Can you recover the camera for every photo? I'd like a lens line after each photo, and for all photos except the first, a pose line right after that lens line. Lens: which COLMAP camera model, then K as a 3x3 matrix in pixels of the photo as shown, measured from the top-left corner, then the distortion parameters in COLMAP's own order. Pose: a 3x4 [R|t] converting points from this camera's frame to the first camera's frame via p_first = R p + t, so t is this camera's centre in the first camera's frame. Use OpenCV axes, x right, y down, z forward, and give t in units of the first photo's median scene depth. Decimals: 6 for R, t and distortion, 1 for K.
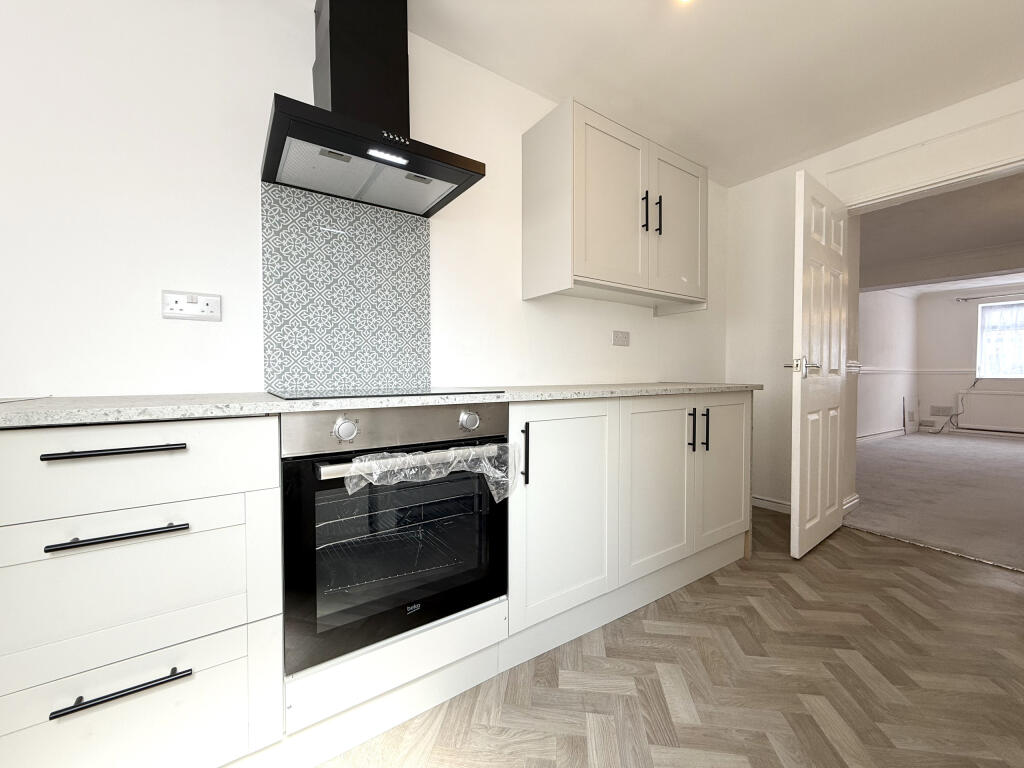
lens RADIAL K [[407.7, 0, 508.7], [0, 407.7, 383.2], [0, 0, 1]] dist [0.001284, 0.000134]
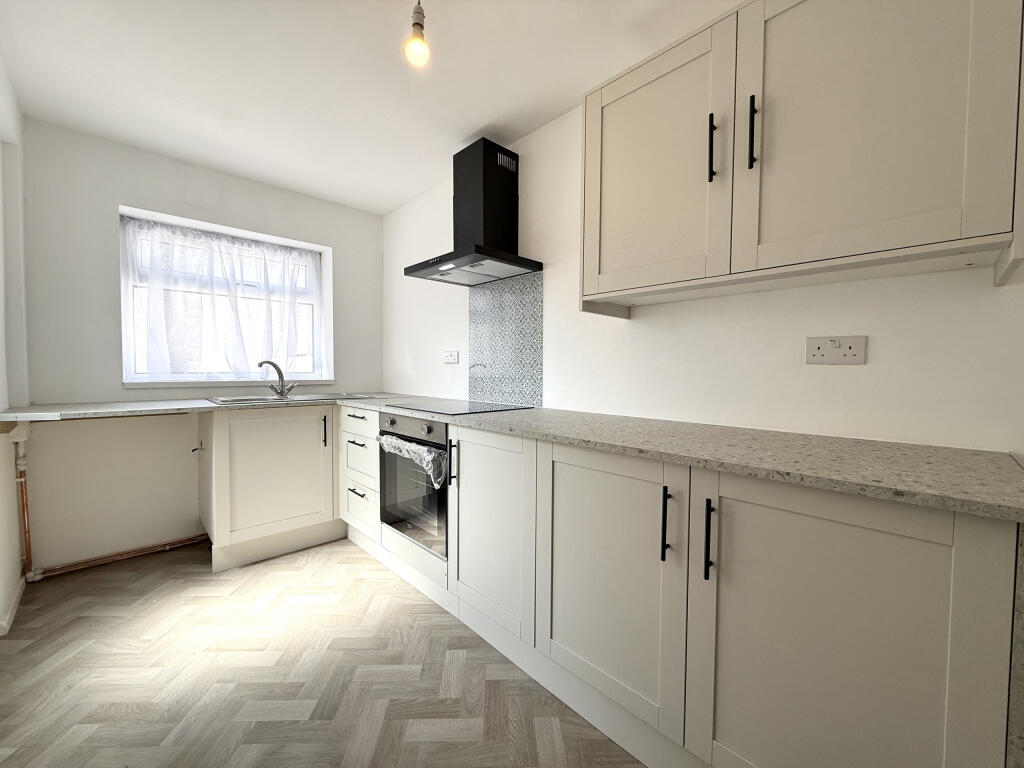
lens RADIAL K [[407.7, 0, 508.7], [0, 407.7, 383.2], [0, 0, 1]] dist [0.001284, 0.000134]
pose [[0.162598, 0.036517, -0.986016, 1.381467], [-0.031848, 0.998988, 0.031746, -0.135134], [0.986178, 0.026240, 0.163597, 0.957998]]
